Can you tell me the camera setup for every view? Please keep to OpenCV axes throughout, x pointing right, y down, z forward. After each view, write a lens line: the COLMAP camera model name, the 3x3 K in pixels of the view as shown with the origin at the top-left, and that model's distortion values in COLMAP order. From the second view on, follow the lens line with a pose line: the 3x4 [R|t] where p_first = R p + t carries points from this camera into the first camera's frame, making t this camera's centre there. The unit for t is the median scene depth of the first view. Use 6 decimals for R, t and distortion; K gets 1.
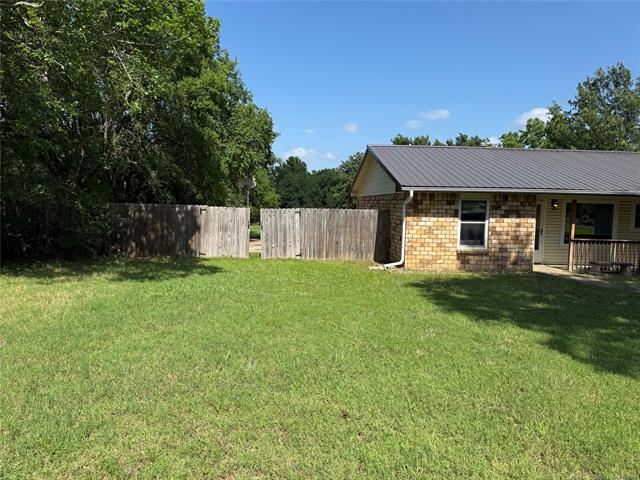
lens RADIAL K [[445.7, 0, 314.4], [0, 445.7, 242.5], [0, 0, 1]] dist [0.066233, -0.081954]
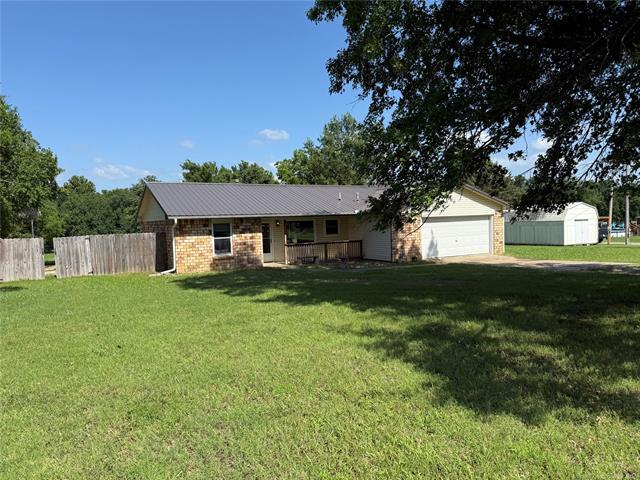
lens RADIAL K [[445.7, 0, 321.9], [0, 445.7, 235.1], [0, 0, 1]] dist [0.066233, -0.081954]
pose [[0.901621, -0.063885, 0.427782, 0.016395], [0.086702, 0.995652, -0.034049, 0.025090], [-0.423747, 0.067789, 0.903240, -0.484218]]
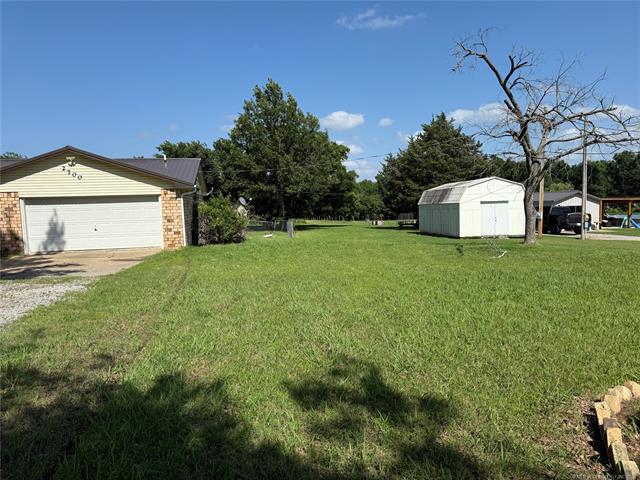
lens RADIAL K [[445.7, 0, 318.6], [0, 445.7, 241.7], [0, 0, 1]] dist [0.066233, -0.081954]
pose [[0.992163, -0.058216, 0.110564, 1.768859], [0.058742, 0.998272, -0.001507, 0.111219], [-0.110285, 0.007990, 0.993868, -0.506046]]
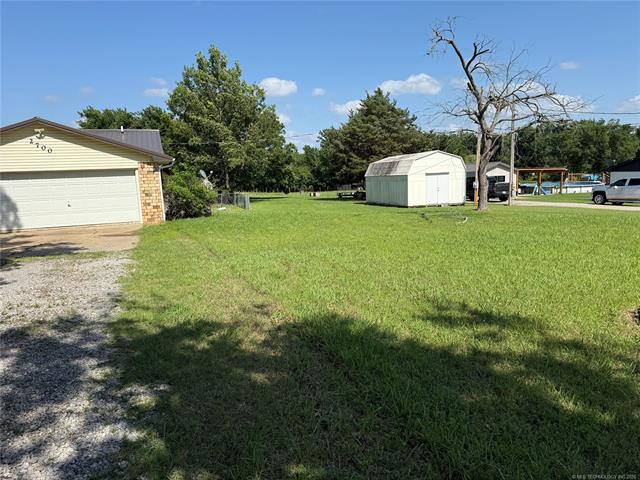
lens RADIAL K [[445.7, 0, 326.3], [0, 445.7, 250.2], [0, 0, 1]] dist [0.066233, -0.081954]
pose [[0.950953, -0.105349, 0.290845, 1.572330], [0.081320, 0.992289, 0.093539, 0.100704], [-0.298457, -0.065299, 0.952187, -0.564273]]
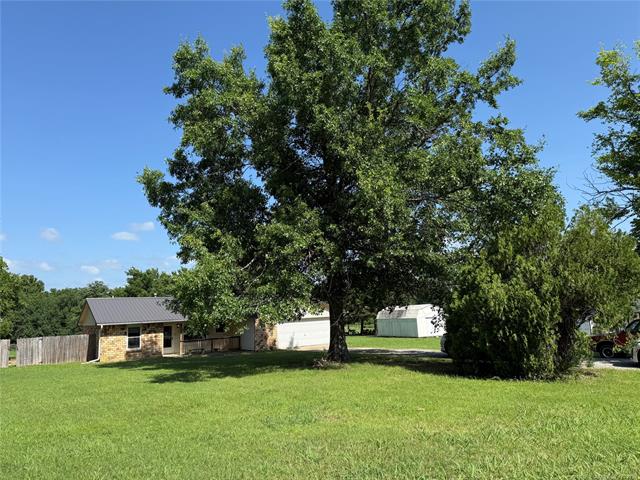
lens RADIAL K [[445.7, 0, 323.1], [0, 445.7, 239.0], [0, 0, 1]] dist [0.066233, -0.081954]
pose [[0.859404, 0.024884, 0.510691, 0.001562], [0.103546, 0.969648, -0.221497, 0.076016], [-0.500703, 0.243235, 0.830743, -1.467653]]
